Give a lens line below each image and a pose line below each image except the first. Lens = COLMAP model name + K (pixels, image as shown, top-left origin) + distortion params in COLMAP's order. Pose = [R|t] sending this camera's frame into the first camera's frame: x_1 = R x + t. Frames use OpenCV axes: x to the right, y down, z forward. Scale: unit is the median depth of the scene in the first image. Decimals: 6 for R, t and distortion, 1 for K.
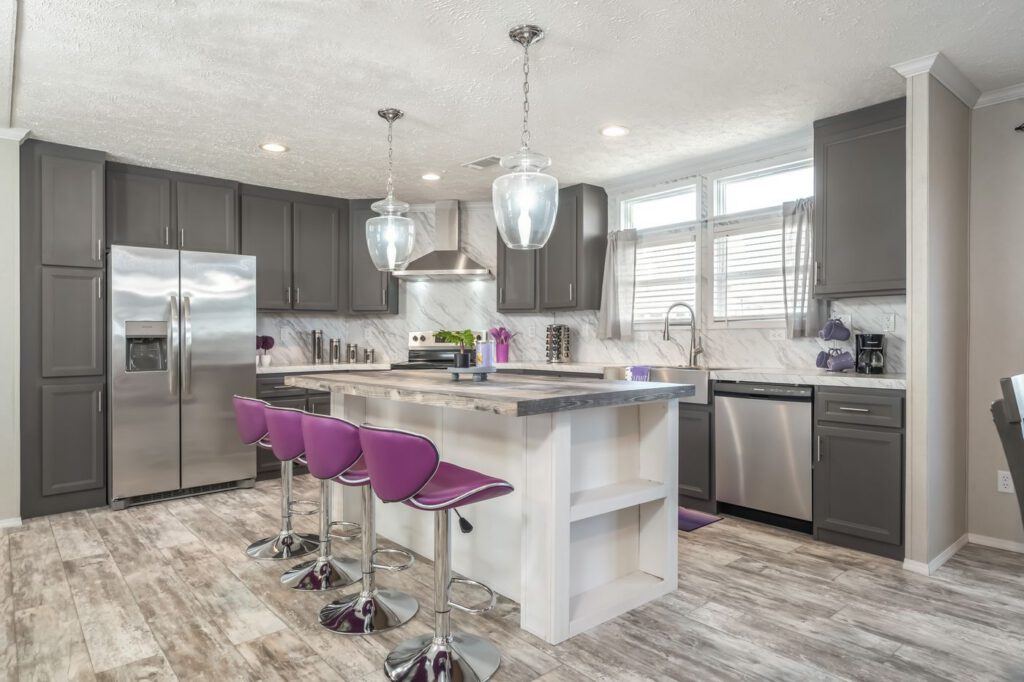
lens RADIAL K [[593.3, 0, 518.3], [0, 593.3, 339.3], [0, 0, 1]] dist [0.000738, 0.000211]
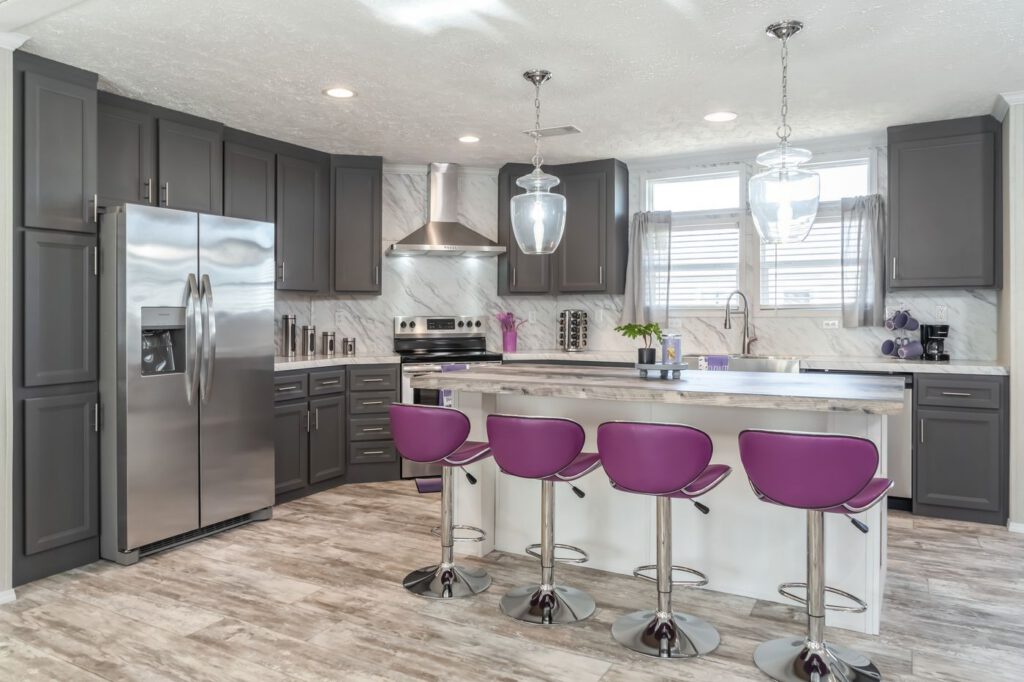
lens RADIAL K [[690.2, 0, 507.3], [0, 690.2, 312.0], [0, 0, 1]] dist [-0.010453, -0.000626]
pose [[0.946019, 0.003570, 0.324092, -0.462966], [-0.002019, 0.999985, -0.005122, -0.019343], [-0.324105, 0.004191, 0.946012, 0.038131]]
